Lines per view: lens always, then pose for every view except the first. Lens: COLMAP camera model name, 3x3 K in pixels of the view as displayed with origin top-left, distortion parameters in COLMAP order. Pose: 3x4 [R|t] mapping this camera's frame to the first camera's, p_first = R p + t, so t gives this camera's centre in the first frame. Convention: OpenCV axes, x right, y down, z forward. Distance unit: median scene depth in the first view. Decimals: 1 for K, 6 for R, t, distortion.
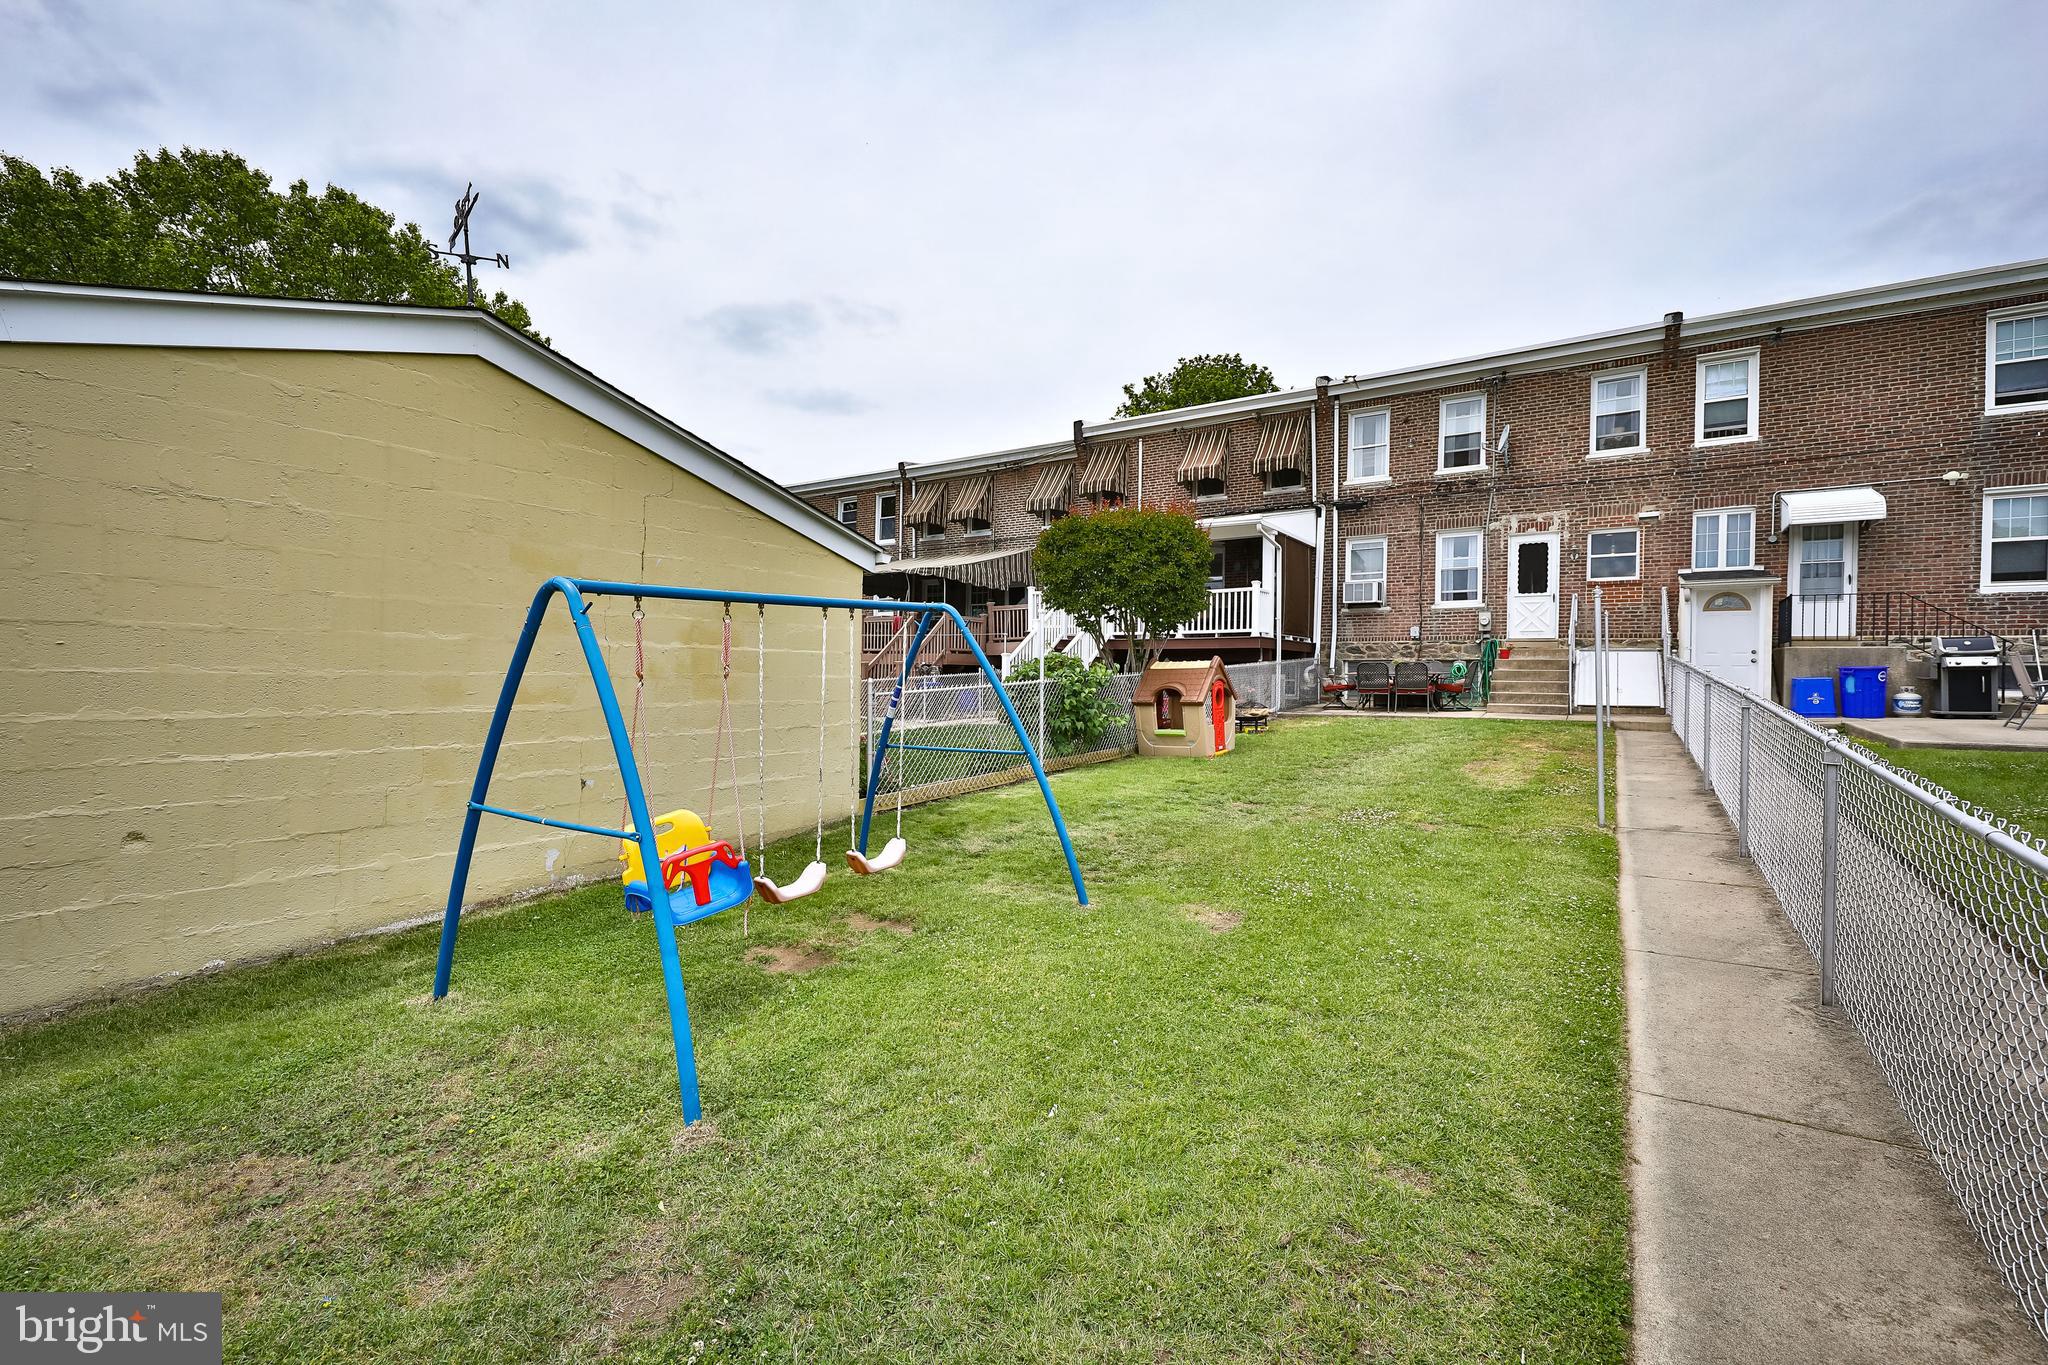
lens RADIAL K [[824.8, 0, 1024.0], [0, 824.8, 682.5], [0, 0, 1]] dist [-0.011422, -0.000021]
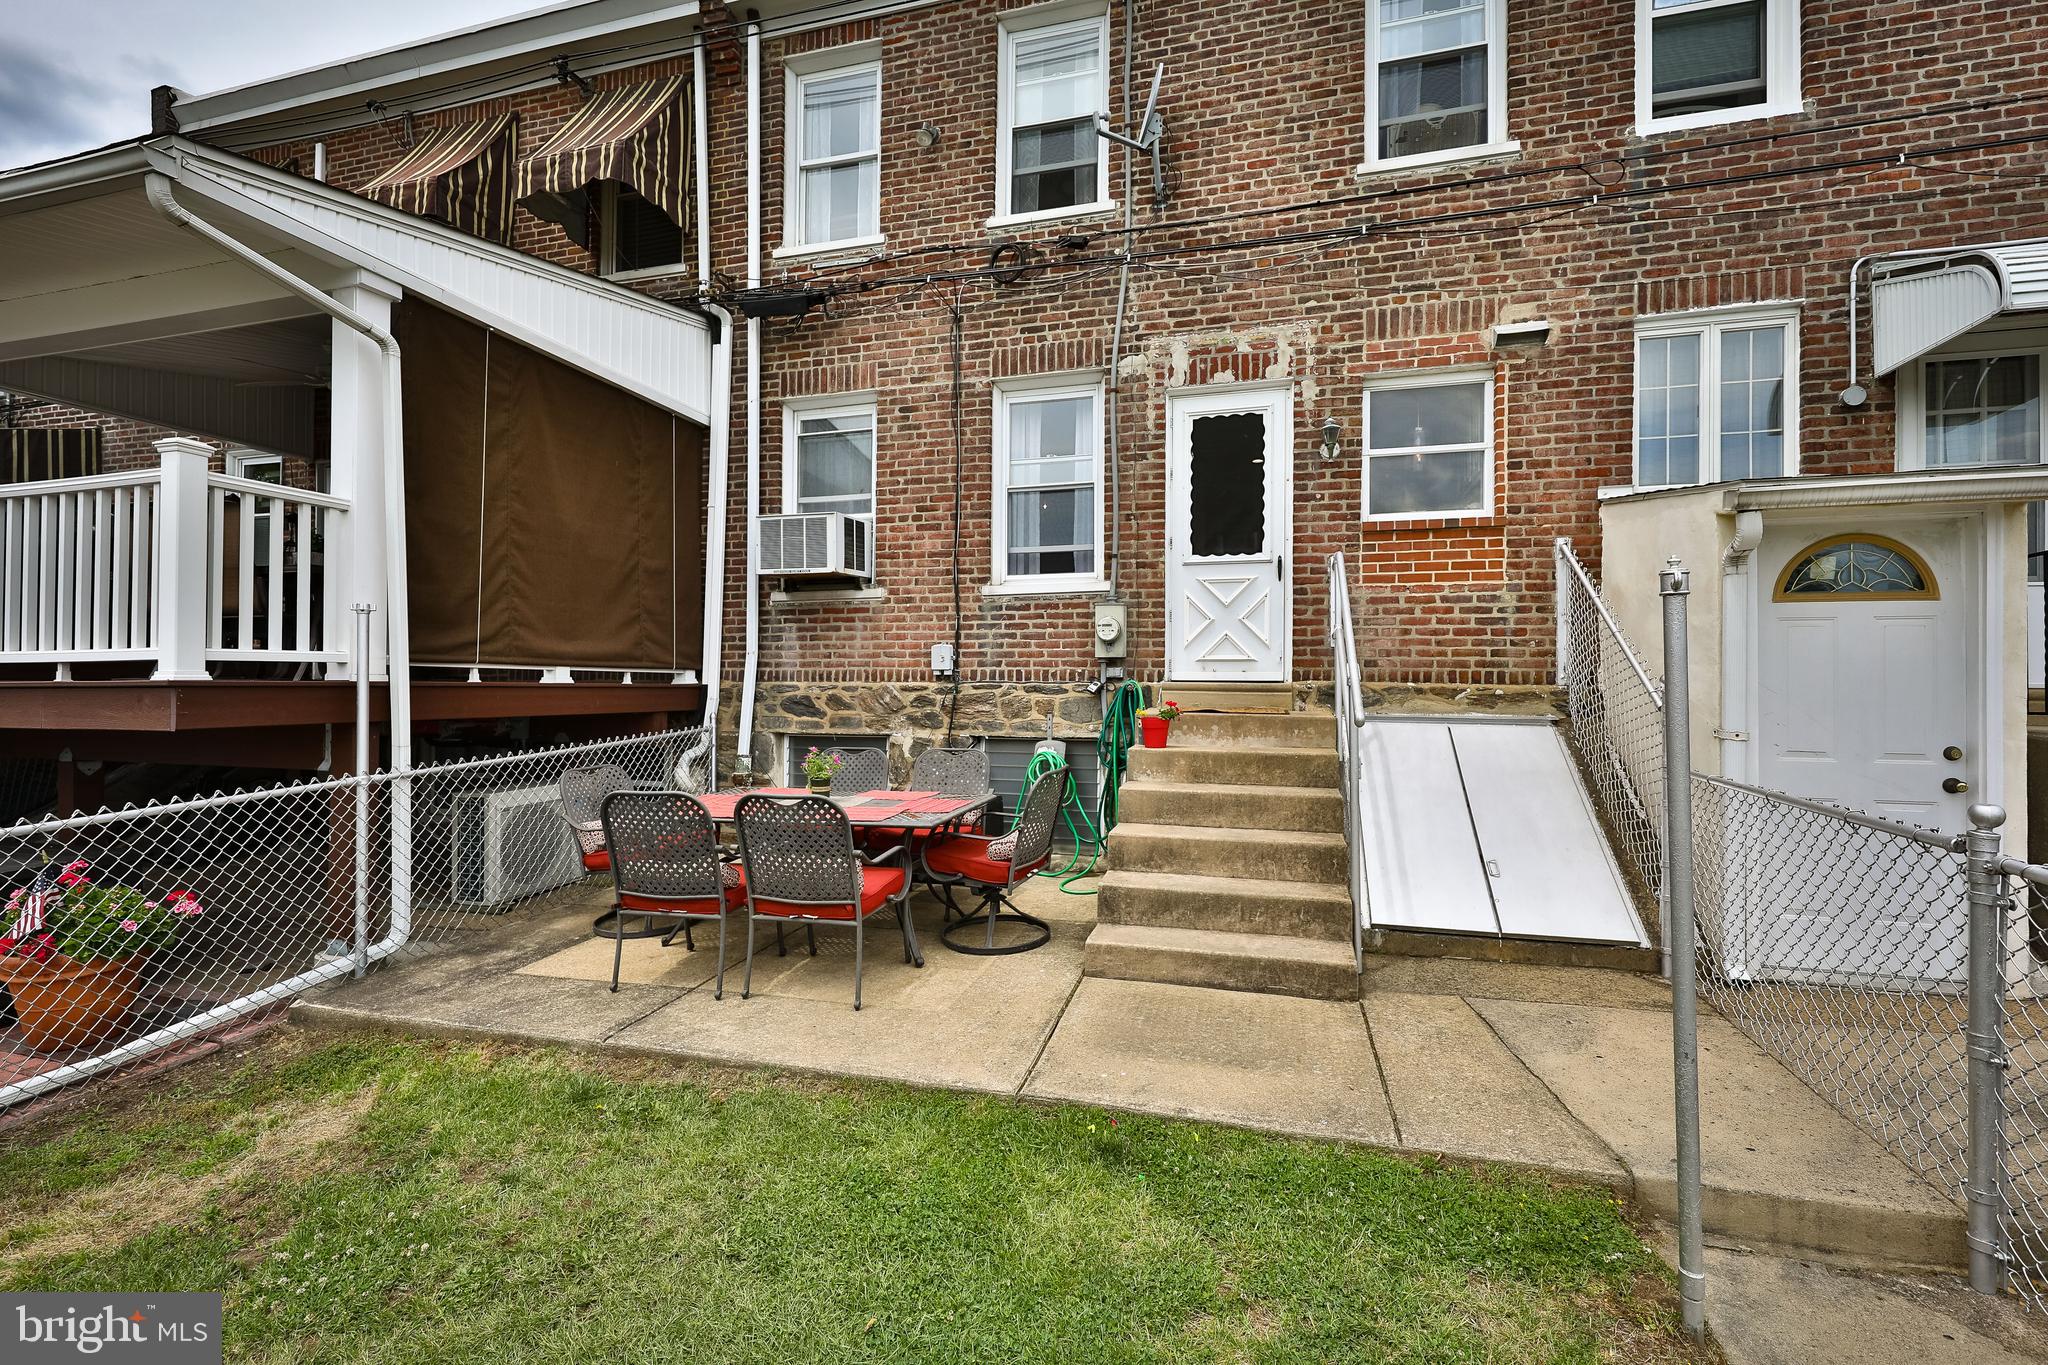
lens RADIAL K [[872.7, 0, 1030.0], [0, 872.7, 669.7], [0, 0, 1]] dist [0.002464, 0.000066]
pose [[0.945750, 0.001084, 0.324894, 0.405880], [0.008686, 0.999553, -0.028620, -0.047230], [-0.324780, 0.029890, 0.945317, 0.656017]]
